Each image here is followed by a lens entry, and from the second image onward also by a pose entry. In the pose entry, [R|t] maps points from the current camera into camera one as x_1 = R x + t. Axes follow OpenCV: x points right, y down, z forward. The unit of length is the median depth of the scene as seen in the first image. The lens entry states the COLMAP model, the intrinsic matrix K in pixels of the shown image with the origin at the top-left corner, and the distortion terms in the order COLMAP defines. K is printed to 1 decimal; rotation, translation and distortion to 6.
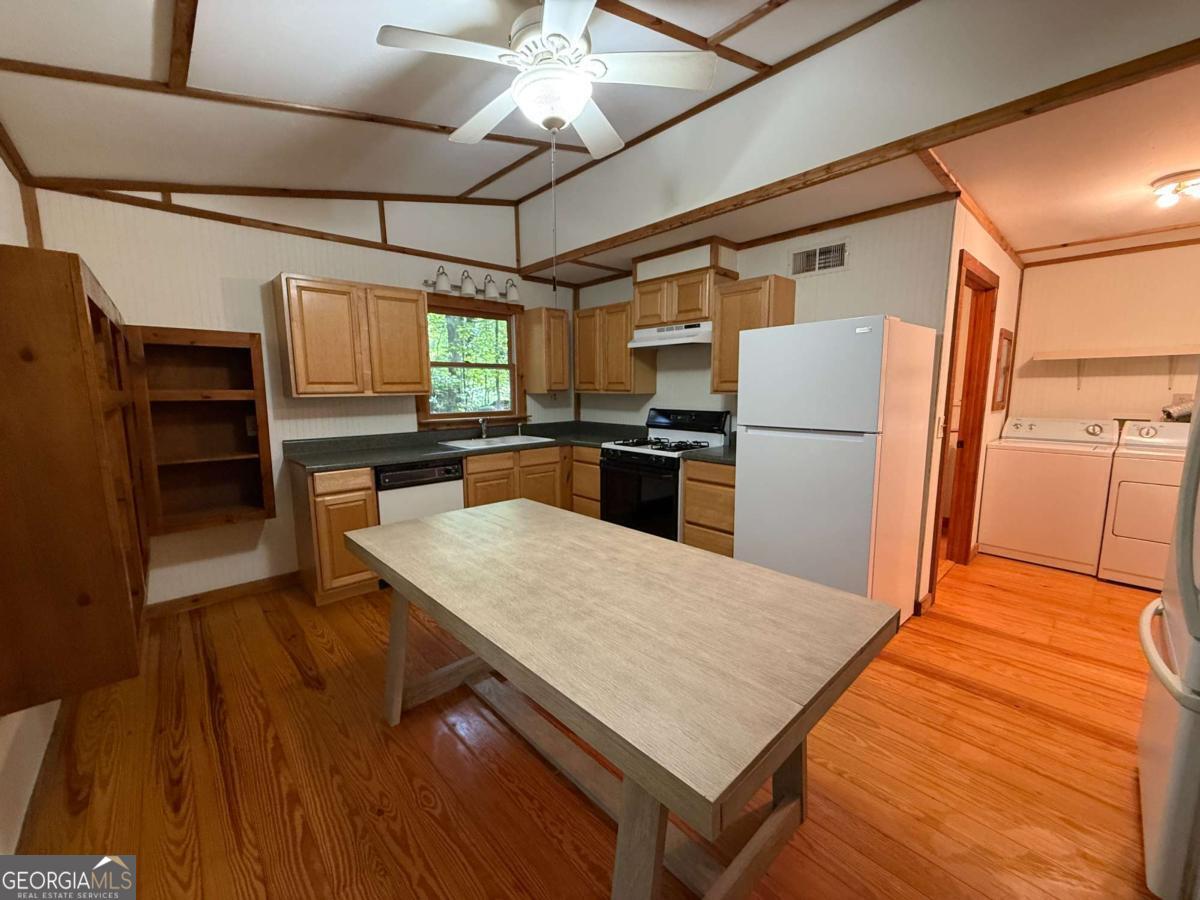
lens RADIAL K [[478.4, 0, 598.2], [0, 478.4, 450.3], [0, 0, 1]] dist [0.001345, -0.000317]
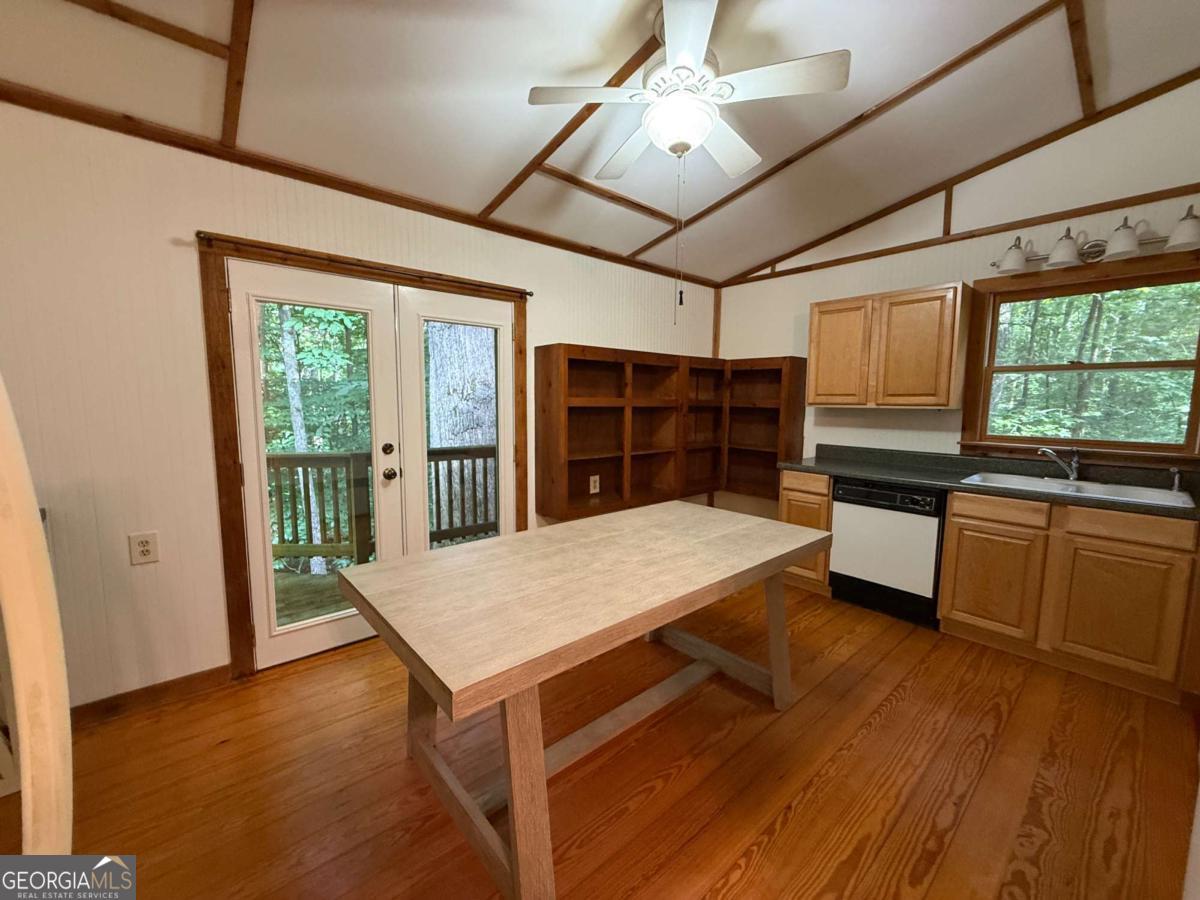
lens RADIAL K [[478.4, 0, 598.2], [0, 478.4, 450.9], [0, 0, 1]] dist [0.001345, -0.000317]
pose [[-0.028852, 0.112966, -0.993180, 0.486127], [-0.141346, 0.983149, 0.115931, -0.057264], [0.989540, 0.143727, -0.012398, 0.438302]]
